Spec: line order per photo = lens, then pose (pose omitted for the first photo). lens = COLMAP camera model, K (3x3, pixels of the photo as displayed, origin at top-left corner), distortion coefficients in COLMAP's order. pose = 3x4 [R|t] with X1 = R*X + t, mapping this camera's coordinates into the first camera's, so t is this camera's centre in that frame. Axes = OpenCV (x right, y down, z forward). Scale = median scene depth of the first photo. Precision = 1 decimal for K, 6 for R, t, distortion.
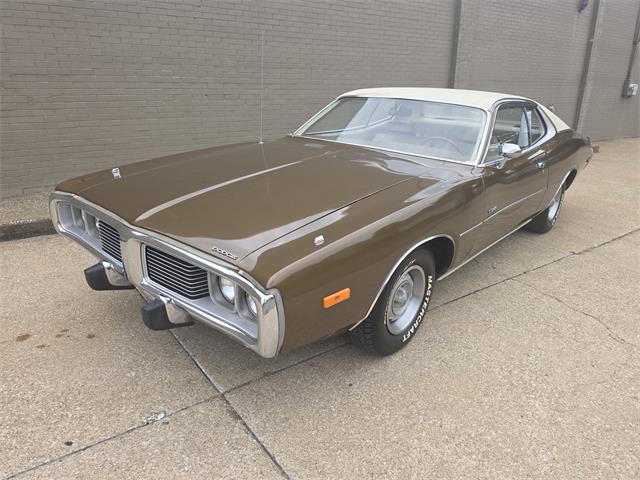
lens RADIAL K [[455.4, 0, 306.4], [0, 455.4, 247.5], [0, 0, 1]] dist [0.037236, -0.040946]
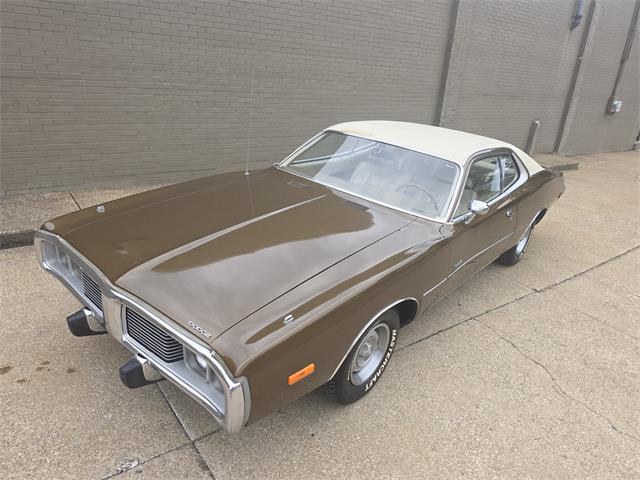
lens RADIAL K [[455.4, 0, 314.7], [0, 455.4, 246.1], [0, 0, 1]] dist [0.037236, -0.040946]
pose [[0.997207, 0.057545, 0.047620, 0.015165], [-0.059705, 0.997189, 0.045265, -0.129107], [-0.044882, -0.047982, 0.997839, -0.043959]]
